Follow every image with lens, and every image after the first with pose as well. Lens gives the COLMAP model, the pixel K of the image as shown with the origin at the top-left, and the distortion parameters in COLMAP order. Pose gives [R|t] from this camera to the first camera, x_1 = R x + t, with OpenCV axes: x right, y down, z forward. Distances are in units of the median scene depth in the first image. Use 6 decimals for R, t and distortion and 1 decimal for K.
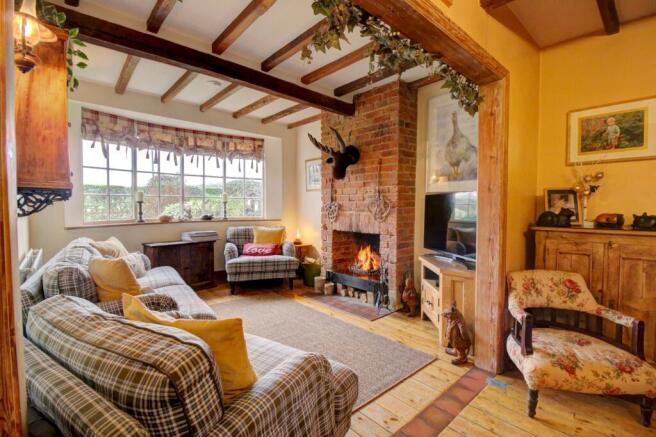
lens RADIAL K [[308.5, 0, 328.0], [0, 308.5, 218.5], [0, 0, 1]] dist [0.000021, -0.000572]
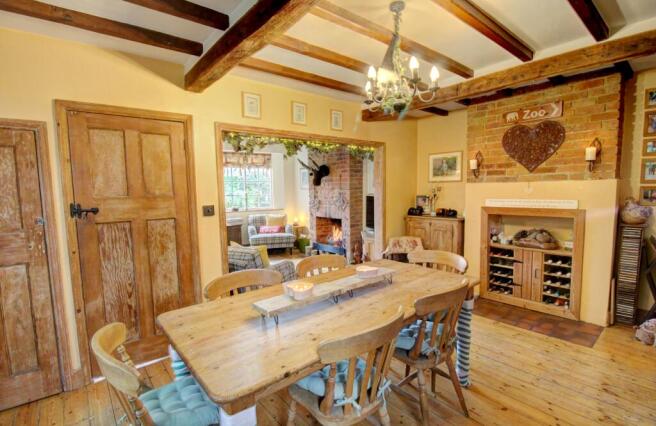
lens RADIAL K [[313.9, 0, 328.0], [0, 313.9, 213.0], [0, 0, 1]] dist [-0.001140, -0.000430]
pose [[0.999232, -0.018643, -0.034459, 0.133771], [0.020222, 0.998733, 0.046077, -0.053090], [0.033556, -0.046739, 0.998343, -0.602374]]
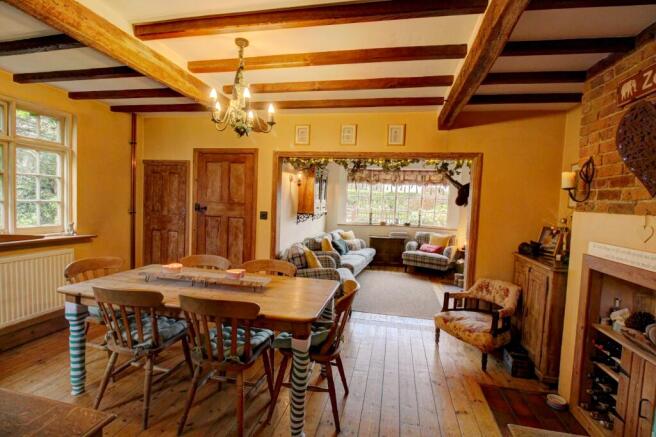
lens RADIAL K [[308.5, 0, 328.0], [0, 308.5, 218.5], [0, 0, 1]] dist [0.000021, -0.000572]
pose [[0.589341, 0.068228, -0.804998, 0.735676], [-0.067574, 0.997099, 0.035039, -0.068752], [0.805053, 0.033748, 0.592242, -0.311509]]
